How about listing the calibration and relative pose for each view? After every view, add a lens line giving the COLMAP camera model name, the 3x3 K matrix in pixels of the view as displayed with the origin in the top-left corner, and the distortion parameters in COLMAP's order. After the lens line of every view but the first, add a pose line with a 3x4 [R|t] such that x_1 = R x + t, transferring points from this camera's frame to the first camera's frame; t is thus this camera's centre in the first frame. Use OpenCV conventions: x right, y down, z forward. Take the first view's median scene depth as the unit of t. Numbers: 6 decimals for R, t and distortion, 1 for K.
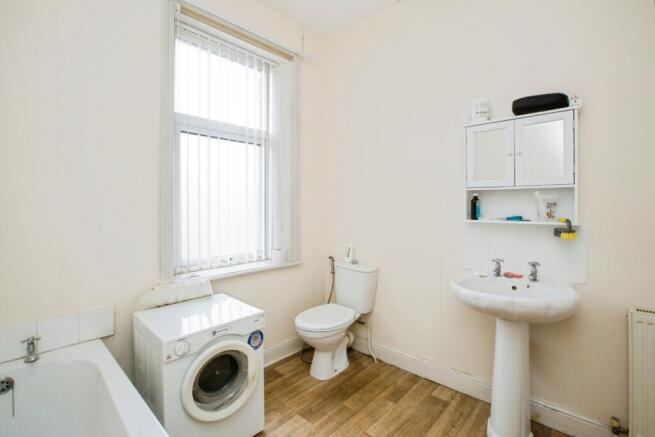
lens RADIAL K [[302.7, 0, 326.8], [0, 302.7, 208.9], [0, 0, 1]] dist [-0.001153, -0.000015]
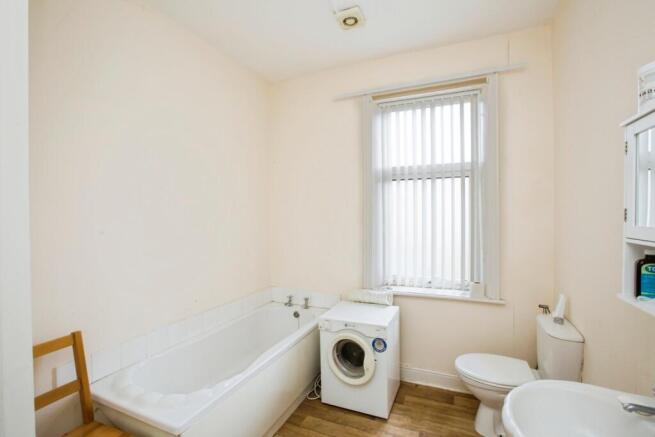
lens RADIAL K [[305.9, 0, 334.0], [0, 305.9, 216.9], [0, 0, 1]] dist [-0.002425, 0.000410]
pose [[0.352434, 0.006062, -0.935817, 0.784742], [0.002799, 0.999968, 0.007532, -0.111954], [0.935833, -0.005274, 0.352405, 0.297780]]
